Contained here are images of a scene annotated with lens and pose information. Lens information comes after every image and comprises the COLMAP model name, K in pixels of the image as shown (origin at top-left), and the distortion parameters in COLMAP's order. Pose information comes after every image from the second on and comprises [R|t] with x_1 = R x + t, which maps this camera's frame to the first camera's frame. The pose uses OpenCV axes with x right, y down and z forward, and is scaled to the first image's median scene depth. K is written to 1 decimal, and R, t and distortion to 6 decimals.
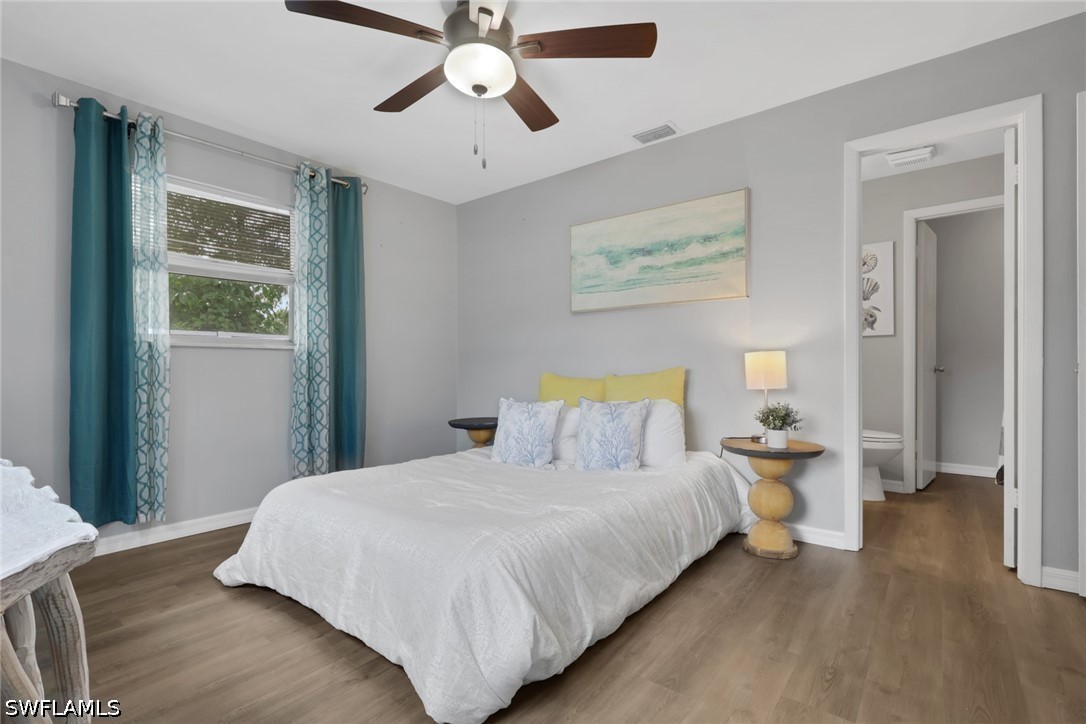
lens RADIAL K [[502.9, 0, 541.4], [0, 502.9, 370.6], [0, 0, 1]] dist [-0.001043, -0.000418]
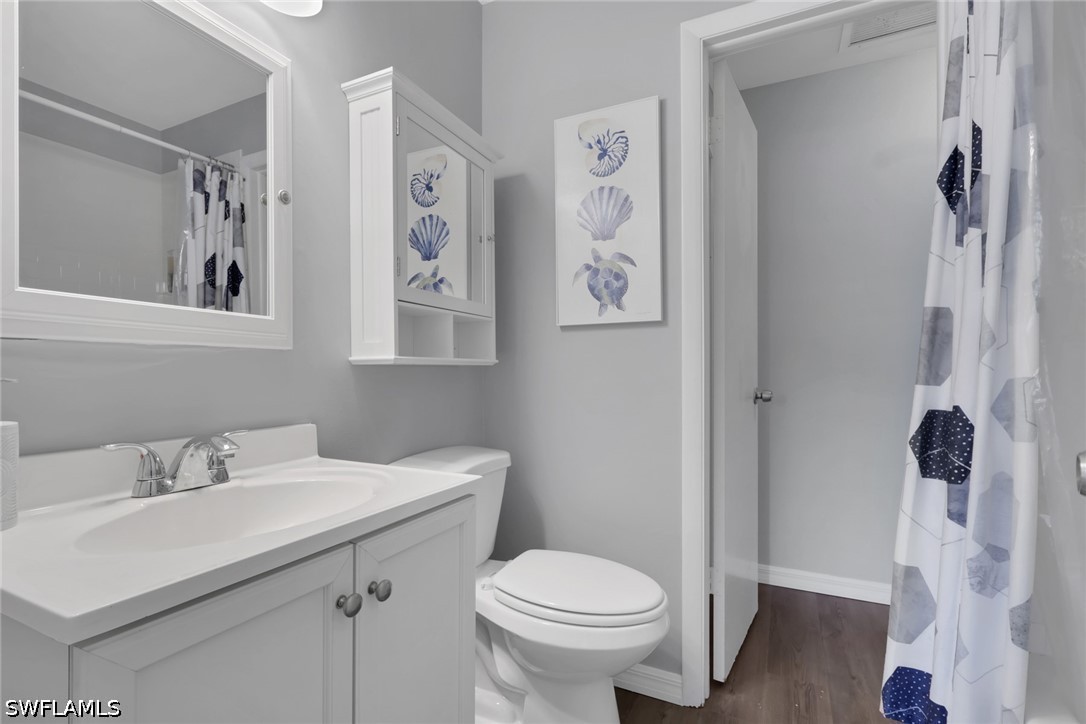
lens RADIAL K [[502.9, 0, 541.4], [0, 502.9, 370.6], [0, 0, 1]] dist [-0.001043, -0.000418]
pose [[0.974612, 0.001837, 0.223892, 0.433773], [0.000423, 0.999949, -0.010045, -0.021871], [-0.223900, 0.009885, 0.974562, 0.523099]]
